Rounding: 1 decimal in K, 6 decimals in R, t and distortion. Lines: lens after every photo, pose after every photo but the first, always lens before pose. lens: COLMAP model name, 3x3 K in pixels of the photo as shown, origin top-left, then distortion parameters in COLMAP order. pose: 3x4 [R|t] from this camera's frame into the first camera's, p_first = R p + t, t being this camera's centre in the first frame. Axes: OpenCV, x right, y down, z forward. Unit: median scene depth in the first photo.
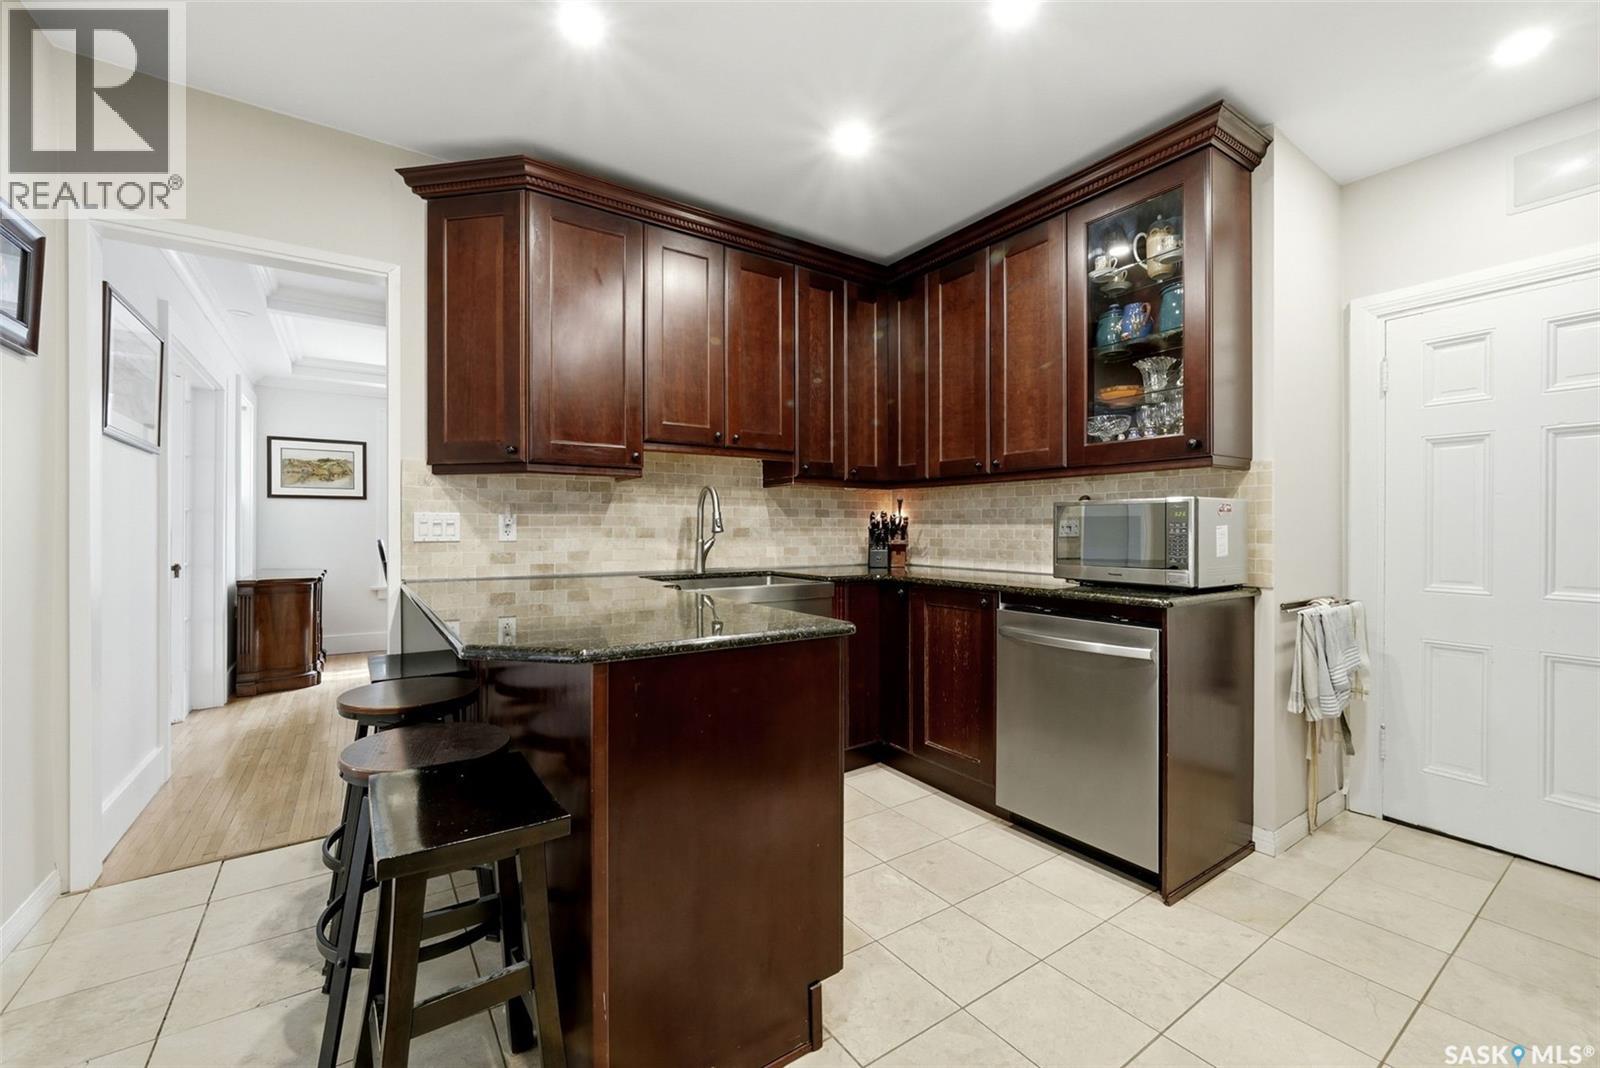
lens RADIAL K [[651.9, 0, 800.0], [0, 651.9, 534.0], [0, 0, 1]] dist [-0.000053, 0.000082]
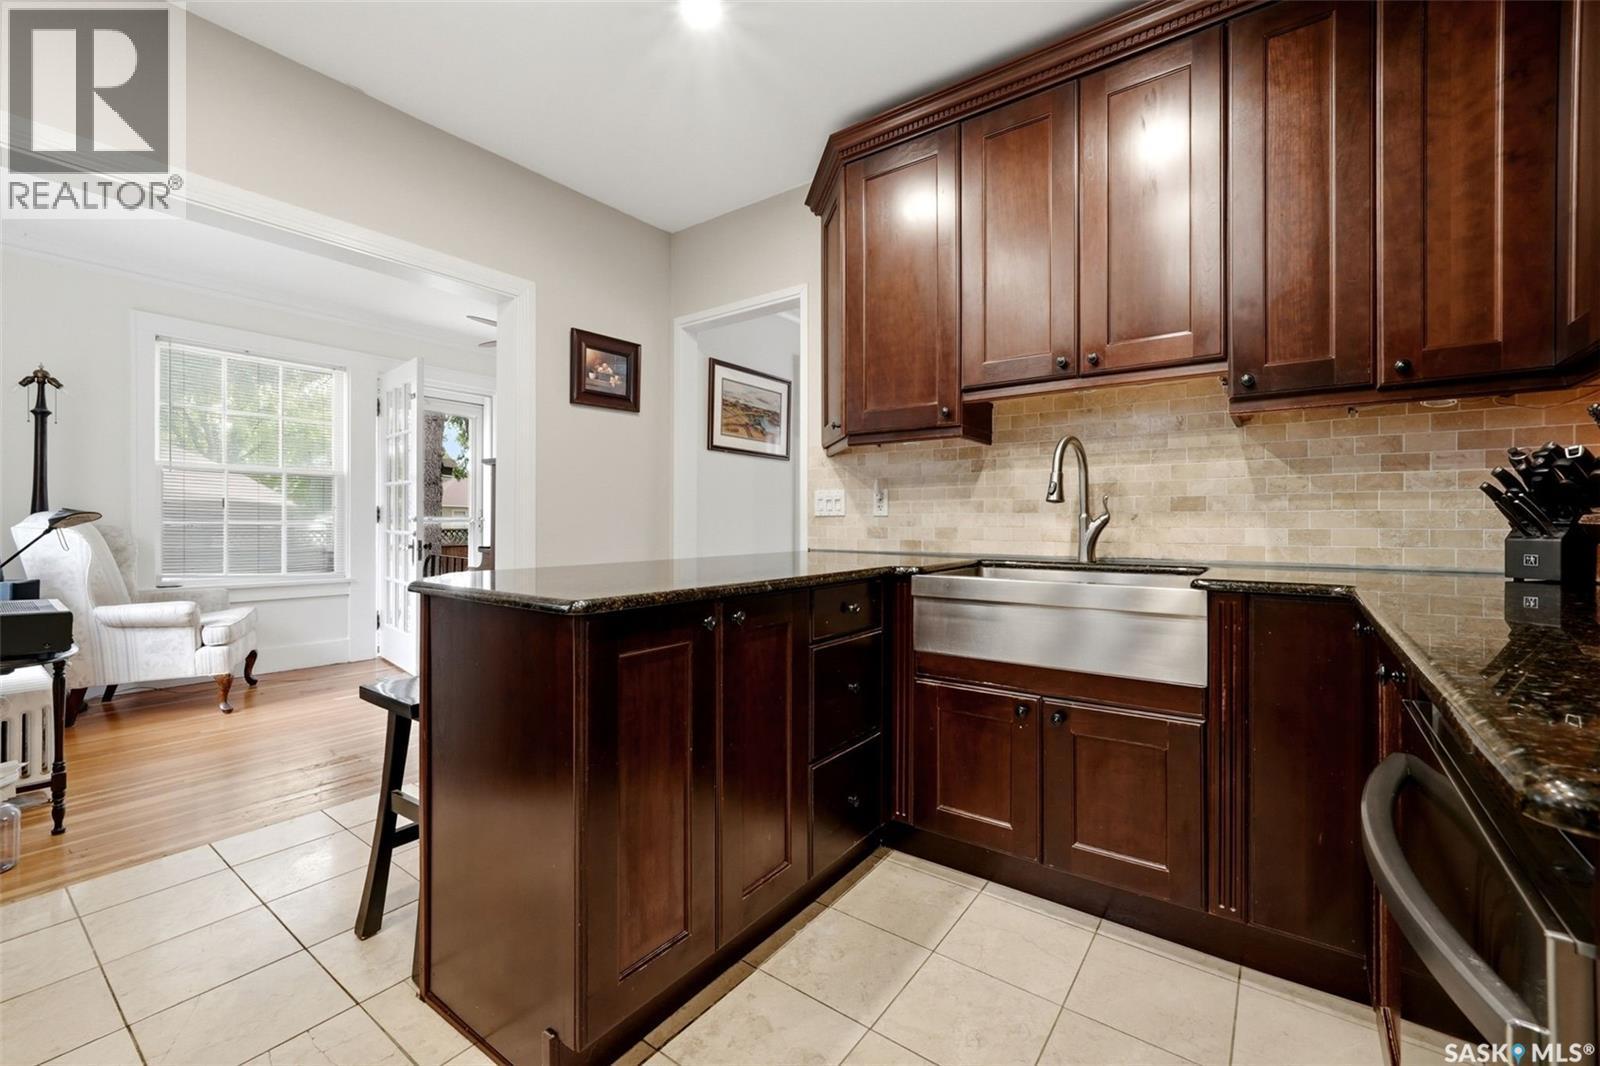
lens RADIAL K [[660.2, 0, 788.6], [0, 660.2, 522.2], [0, 0, 1]] dist [-0.001206, 0.000093]
pose [[0.311971, 0.003170, -0.950086, 0.439243], [-0.004304, 0.999989, 0.001923, 0.017535], [0.950082, 0.003489, 0.311981, 0.499422]]
